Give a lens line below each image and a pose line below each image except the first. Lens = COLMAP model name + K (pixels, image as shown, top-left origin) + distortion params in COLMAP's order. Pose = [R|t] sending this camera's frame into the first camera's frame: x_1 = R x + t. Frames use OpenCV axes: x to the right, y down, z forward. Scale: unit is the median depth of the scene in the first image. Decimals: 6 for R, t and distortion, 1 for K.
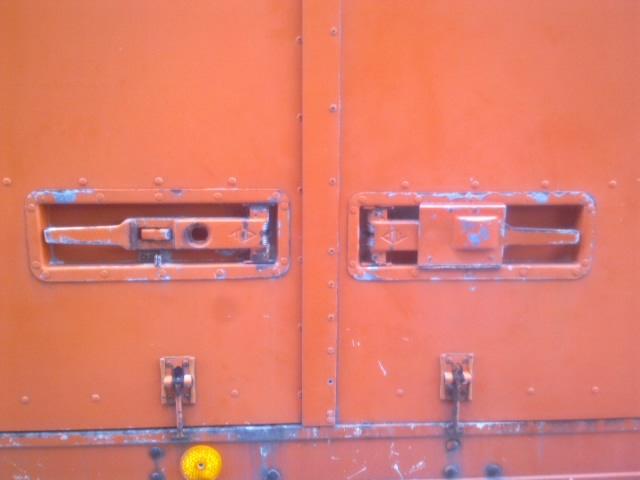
lens RADIAL K [[692.5, 0, 320.1], [0, 692.5, 264.6], [0, 0, 1]] dist [0.000689, -0.010677]
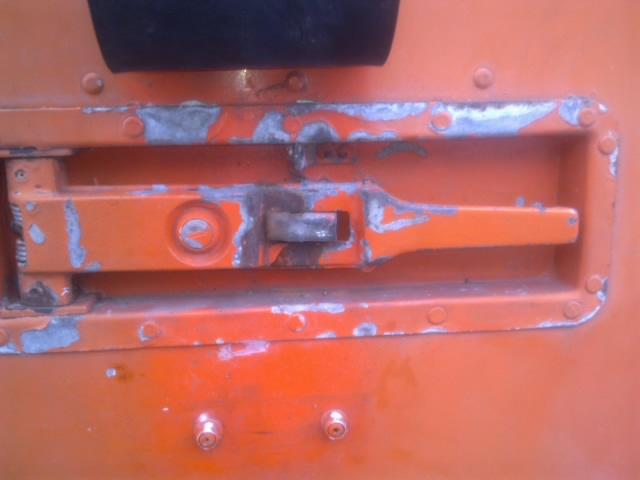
lens RADIAL K [[720.2, 0, 320.0], [0, 720.2, 240.0], [0, 0, 1]] dist [-0.003479, -0.018262]
pose [[0.997390, -0.026910, 0.067002, 0.203917], [0.022035, 0.997128, 0.072452, -0.060962], [-0.068759, -0.070787, 0.995119, 0.619226]]
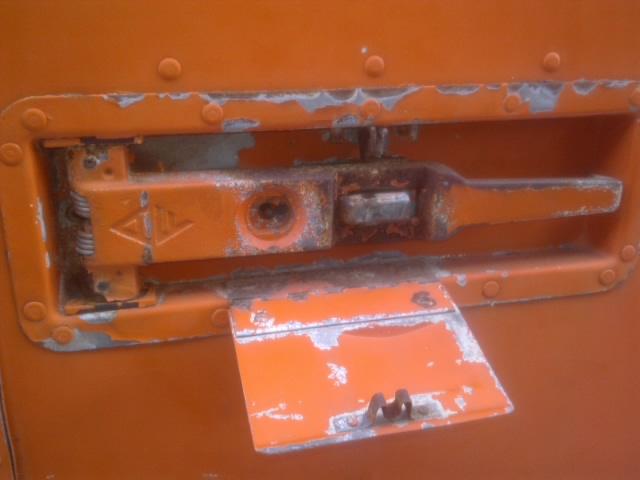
lens RADIAL K [[720.2, 0, 320.0], [0, 720.2, 240.0], [0, 0, 1]] dist [-0.003479, -0.018262]
pose [[0.971402, -0.070241, 0.226813, 0.105154], [0.051420, 0.994805, 0.087855, -0.059372], [-0.231806, -0.073680, 0.969968, 0.626991]]
